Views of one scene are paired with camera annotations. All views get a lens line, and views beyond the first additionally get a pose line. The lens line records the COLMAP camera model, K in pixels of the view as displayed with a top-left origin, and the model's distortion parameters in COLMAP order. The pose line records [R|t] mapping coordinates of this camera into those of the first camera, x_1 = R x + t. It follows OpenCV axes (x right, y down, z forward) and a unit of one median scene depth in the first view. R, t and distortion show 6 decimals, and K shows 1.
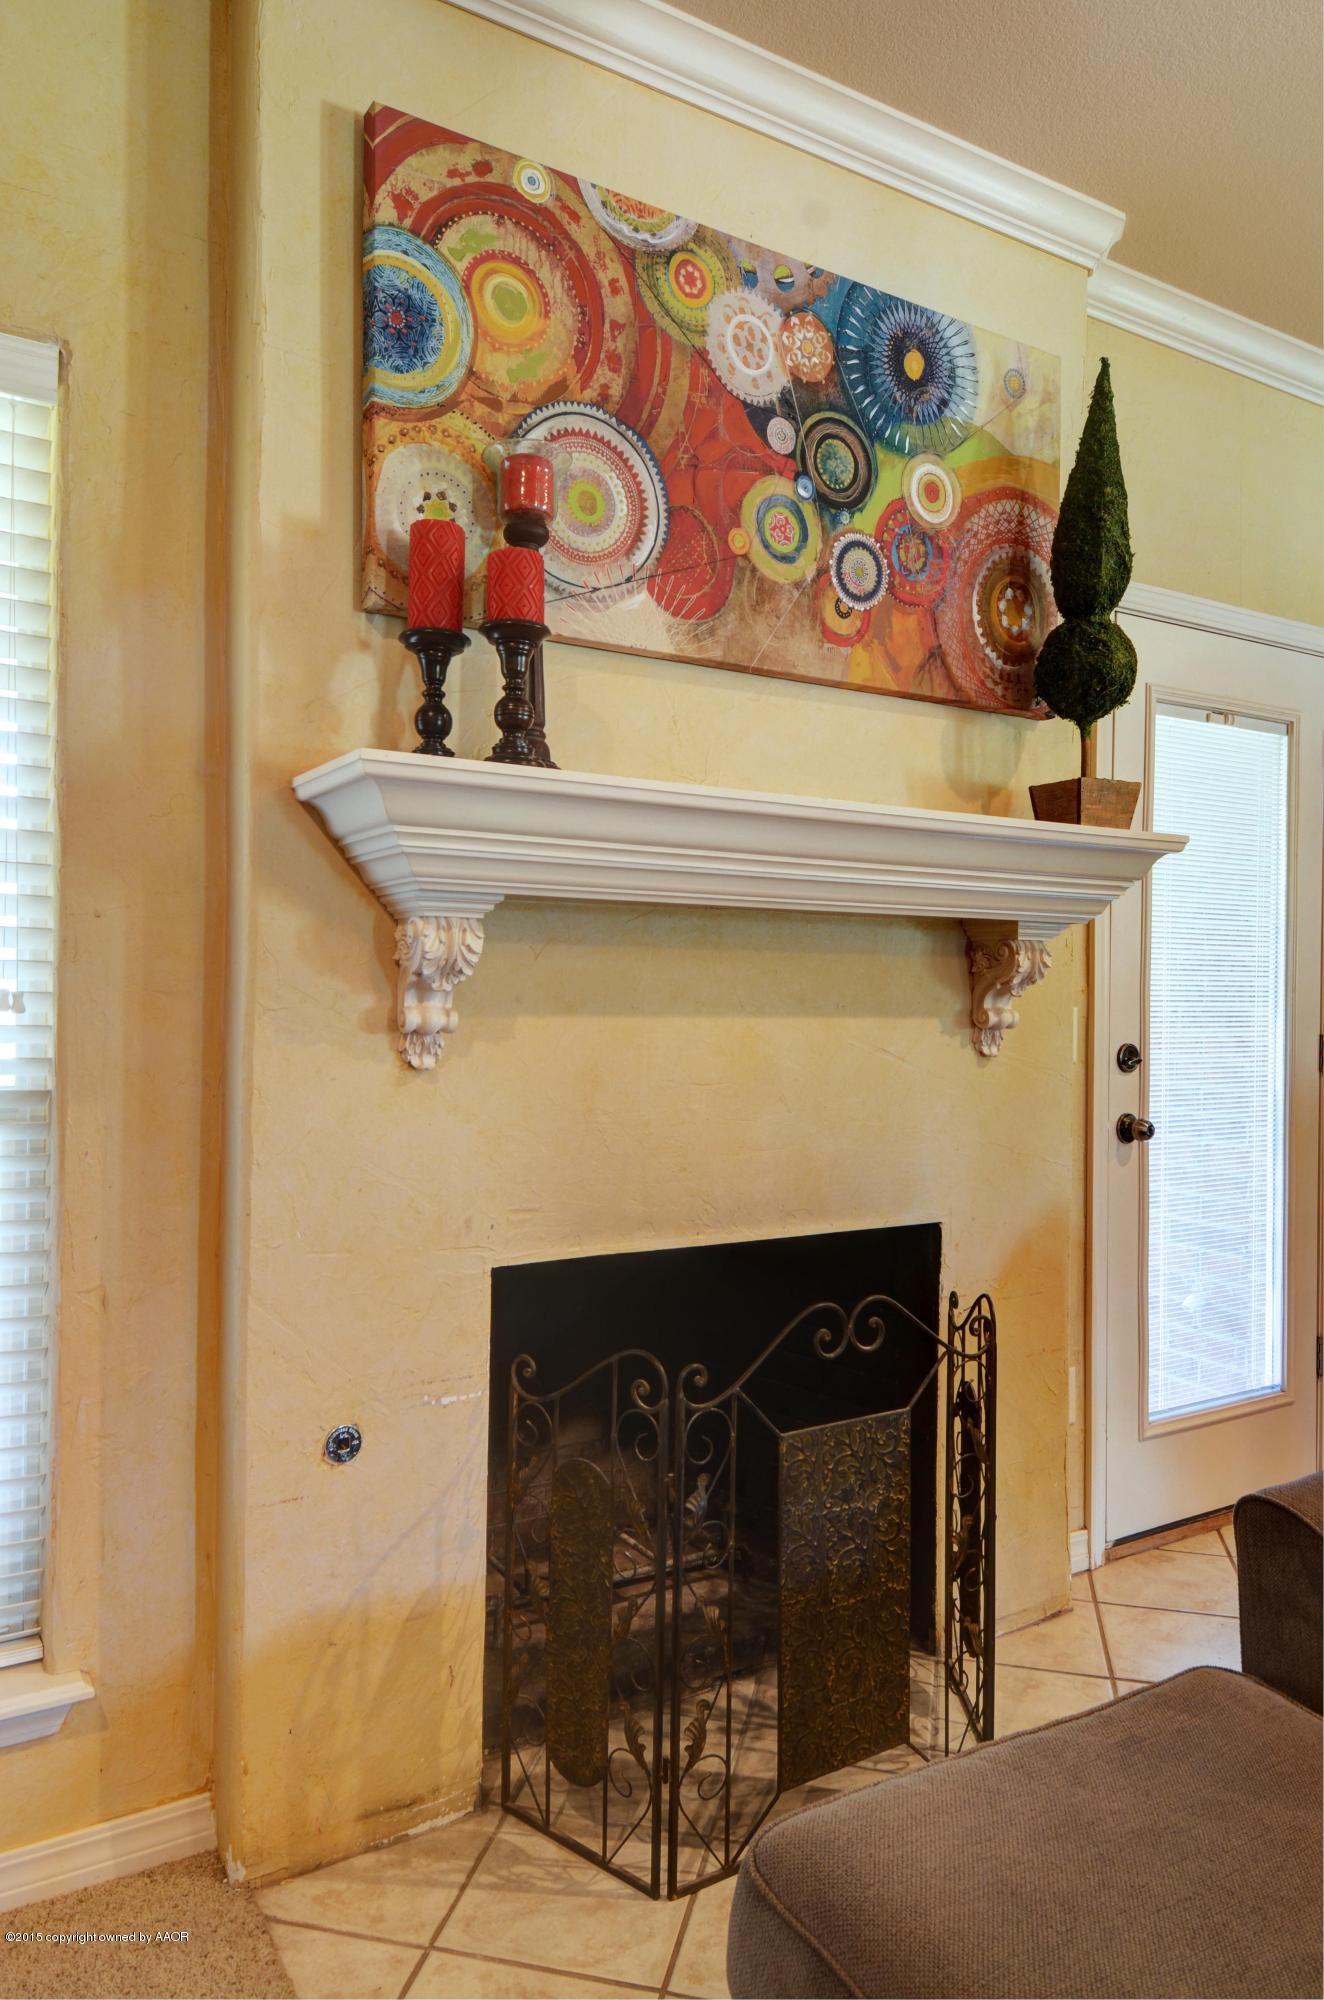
lens RADIAL K [[1202.9, 0, 542.0], [0, 1202.9, 996.3], [0, 0, 1]] dist [0.032875, -0.006569]
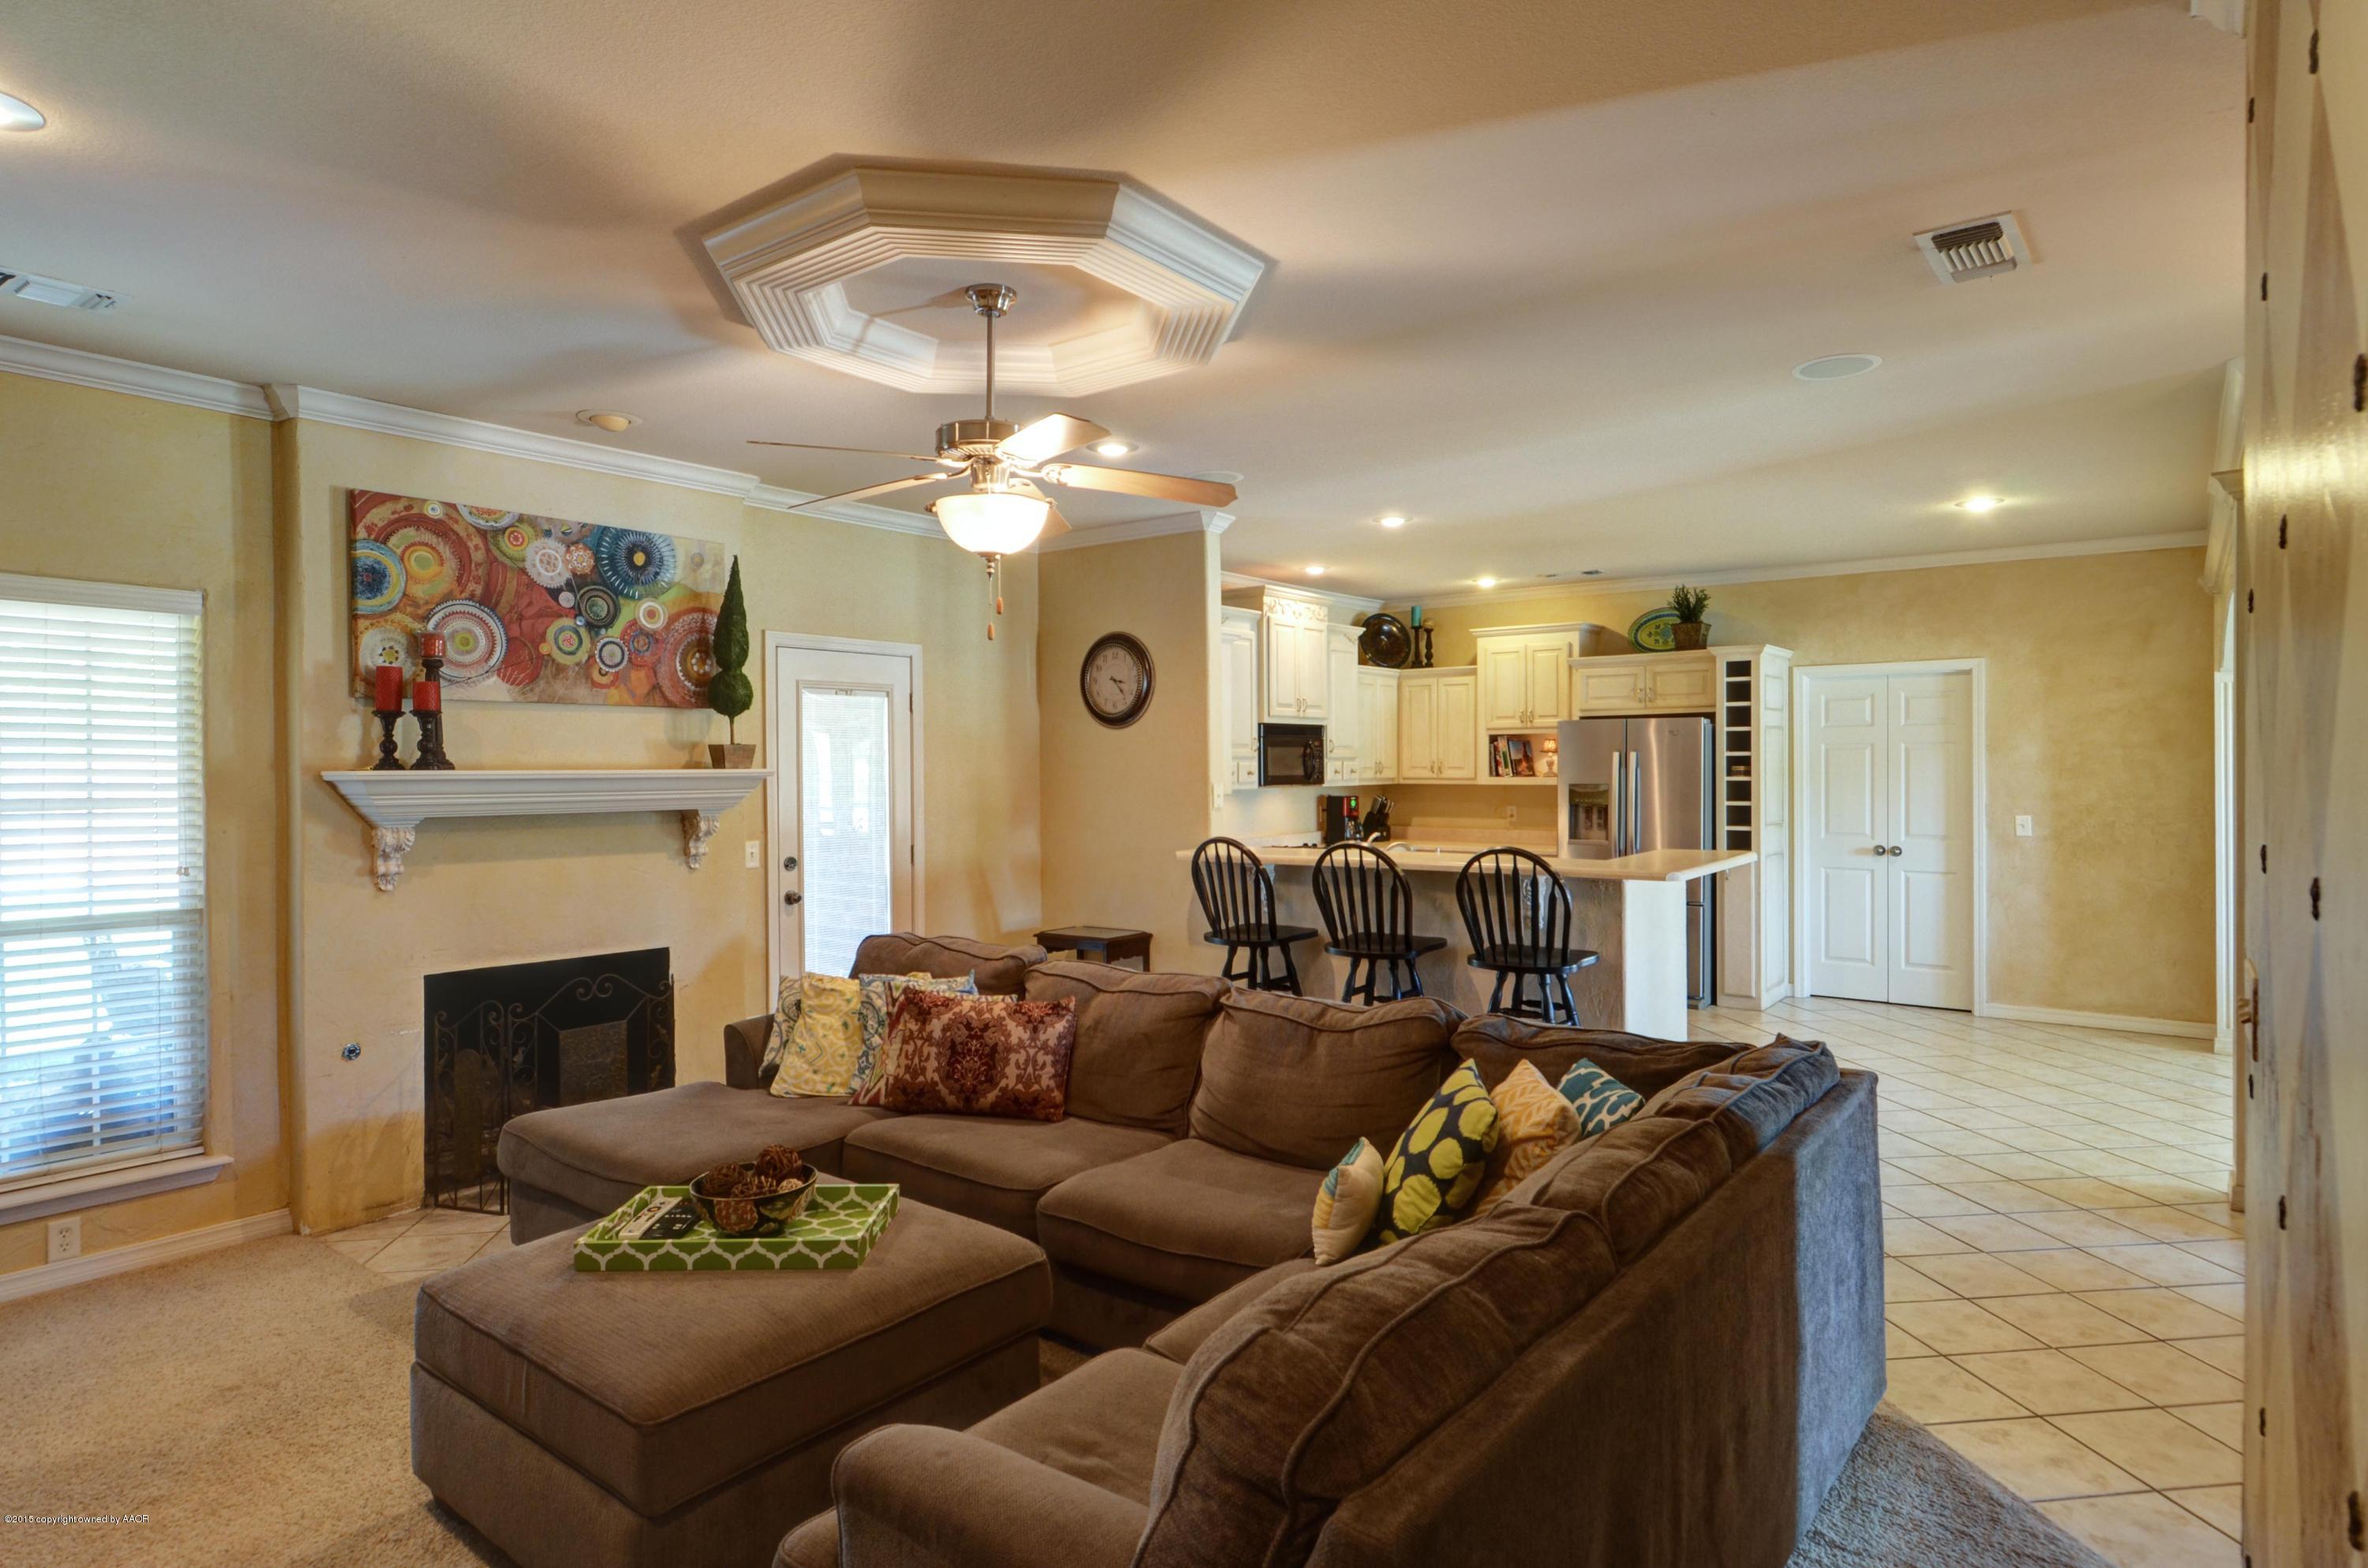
lens RADIAL K [[1338.8, 0, 1168.1], [0, 1338.8, 780.9], [0, 0, 1]] dist [0.018467, -0.016273]
pose [[0.916610, -0.018701, 0.399345, 0.245081], [0.013480, 0.999783, 0.015878, -0.169401], [-0.399555, -0.009171, 0.916663, -1.943580]]
